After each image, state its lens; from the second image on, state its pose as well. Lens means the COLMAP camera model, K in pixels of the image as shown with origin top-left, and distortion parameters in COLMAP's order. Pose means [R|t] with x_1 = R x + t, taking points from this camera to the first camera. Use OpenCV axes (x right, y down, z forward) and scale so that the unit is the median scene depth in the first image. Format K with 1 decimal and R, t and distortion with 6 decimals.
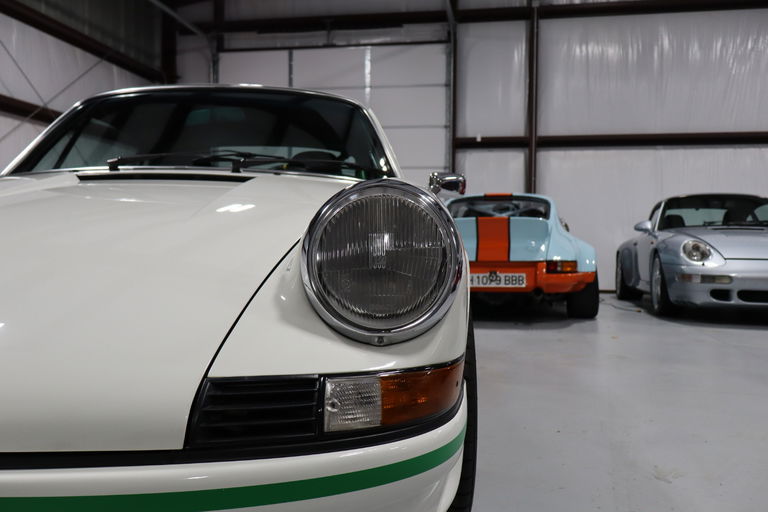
lens RADIAL K [[709.1, 0, 389.9], [0, 709.1, 251.1], [0, 0, 1]] dist [0.000579, 0.000000]
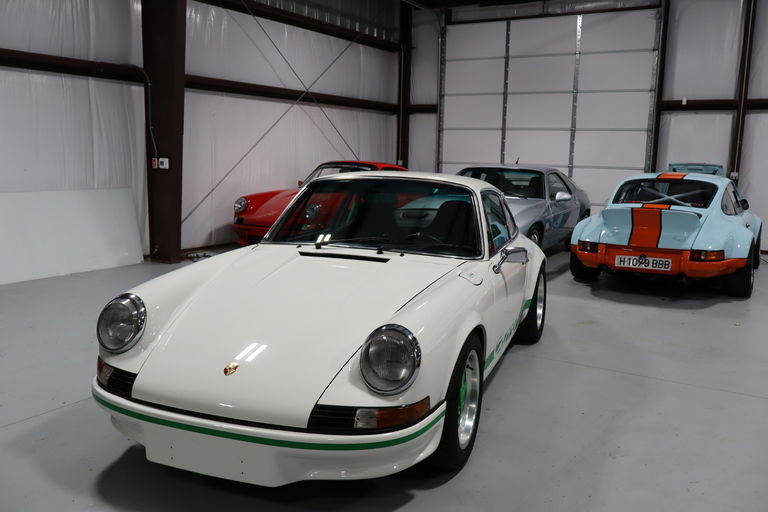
lens RADIAL K [[704.1, 0, 384.5], [0, 704.1, 253.8], [0, 0, 1]] dist [0.017124, 0.000000]
pose [[0.933782, 0.063302, -0.352199, 0.128520], [-0.012963, 0.989567, 0.143491, -0.111450], [0.357607, -0.129424, 0.924860, -0.195360]]
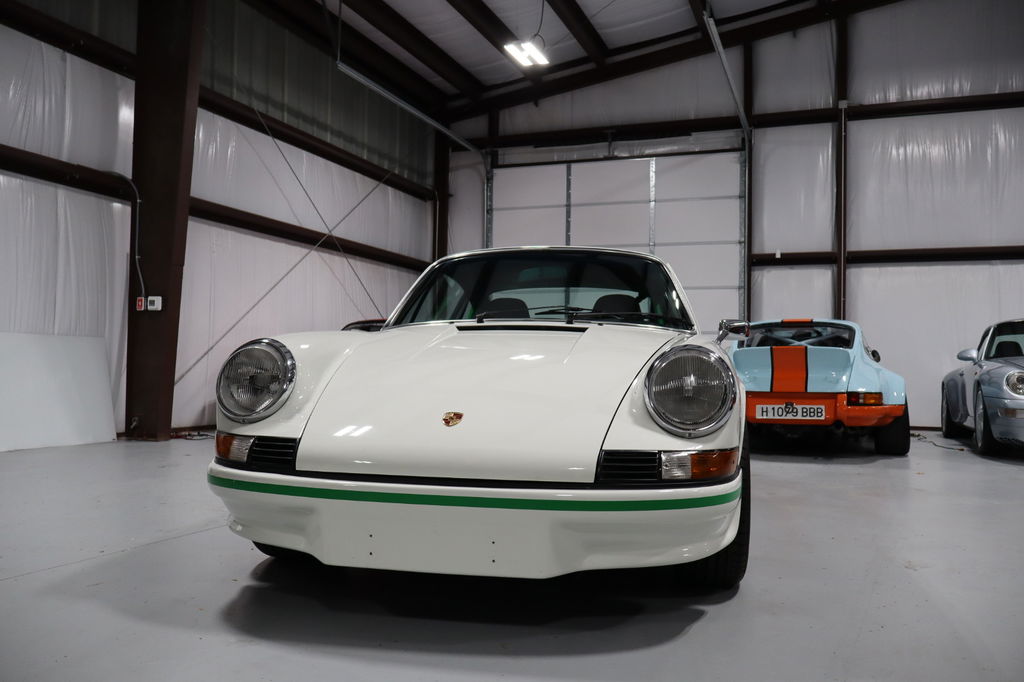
lens RADIAL K [[874.6, 0, 510.7], [0, 874.6, 337.1], [0, 0, 1]] dist [-0.005666, 0.004008]
pose [[0.983328, -0.001394, -0.181838, -0.008475], [-0.007024, 0.998933, -0.045645, -0.002964], [0.181707, 0.046161, 0.982269, -0.193397]]
